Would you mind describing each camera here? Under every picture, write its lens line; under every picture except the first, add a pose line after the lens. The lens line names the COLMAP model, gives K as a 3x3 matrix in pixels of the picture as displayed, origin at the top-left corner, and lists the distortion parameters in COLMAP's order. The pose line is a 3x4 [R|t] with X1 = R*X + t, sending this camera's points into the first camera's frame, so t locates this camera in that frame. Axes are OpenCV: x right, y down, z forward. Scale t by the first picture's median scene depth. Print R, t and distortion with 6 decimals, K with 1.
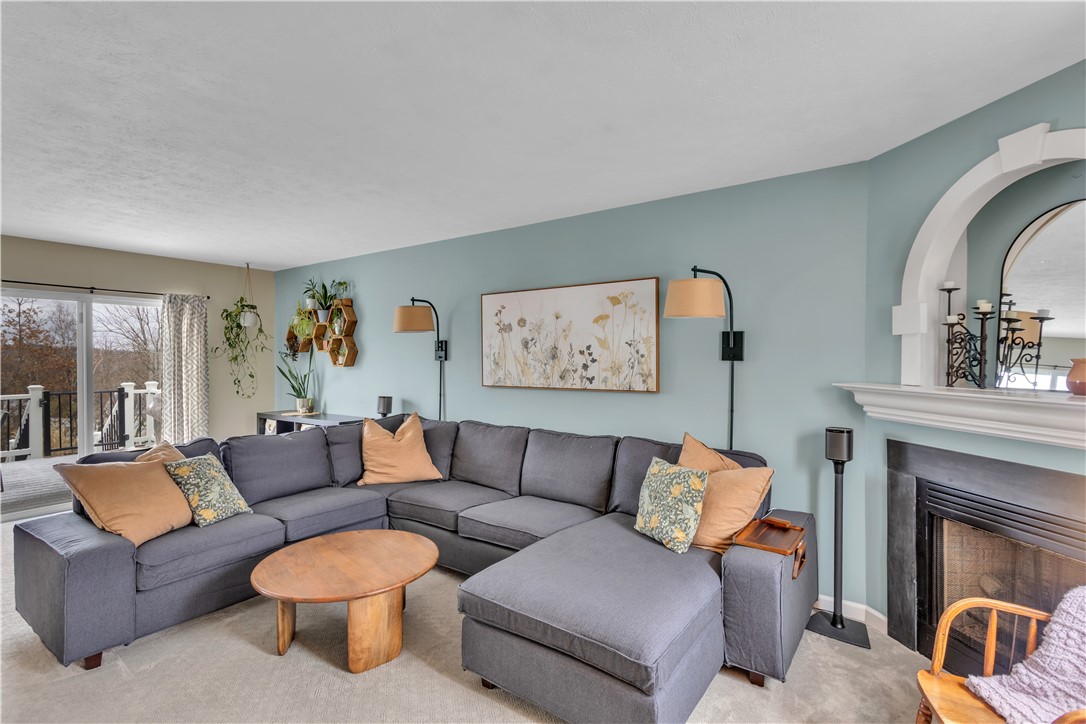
lens RADIAL K [[519.0, 0, 537.3], [0, 519.0, 361.6], [0, 0, 1]] dist [-0.001204, 0.003158]
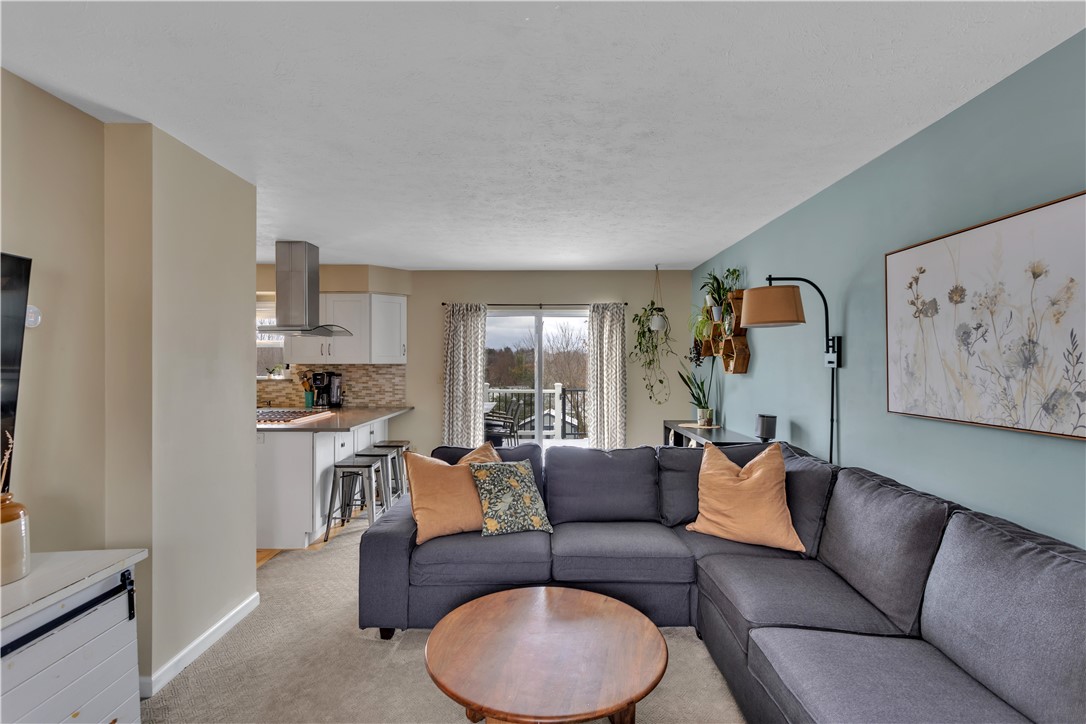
lens RADIAL K [[519.0, 0, 541.6], [0, 519.0, 360.2], [0, 0, 1]] dist [-0.001204, 0.003158]
pose [[0.581126, -0.001608, -0.813812, 0.132331], [-0.008212, 0.999936, -0.007840, -0.003131], [0.813772, 0.011239, 0.581075, 0.326805]]
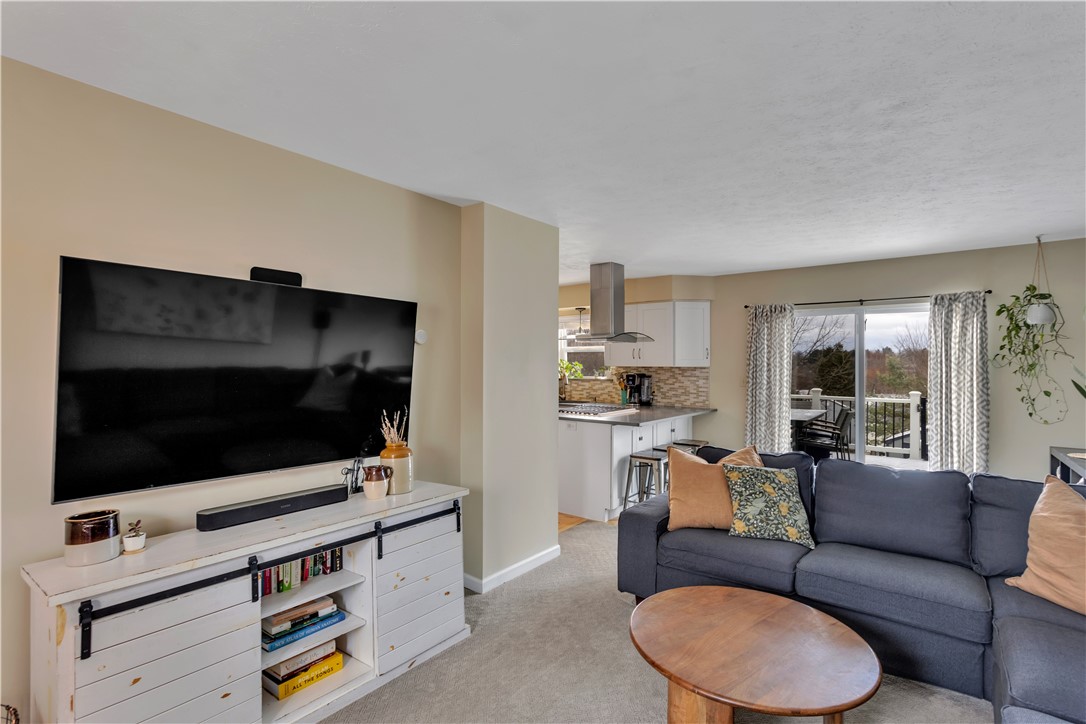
lens RADIAL K [[519.0, 0, 539.0], [0, 519.0, 360.8], [0, 0, 1]] dist [-0.001204, 0.003158]
pose [[-0.036234, -0.004122, -0.999335, 0.233225], [-0.013542, 0.999902, -0.003634, -0.006255], [0.999252, 0.013402, -0.036286, 0.417024]]
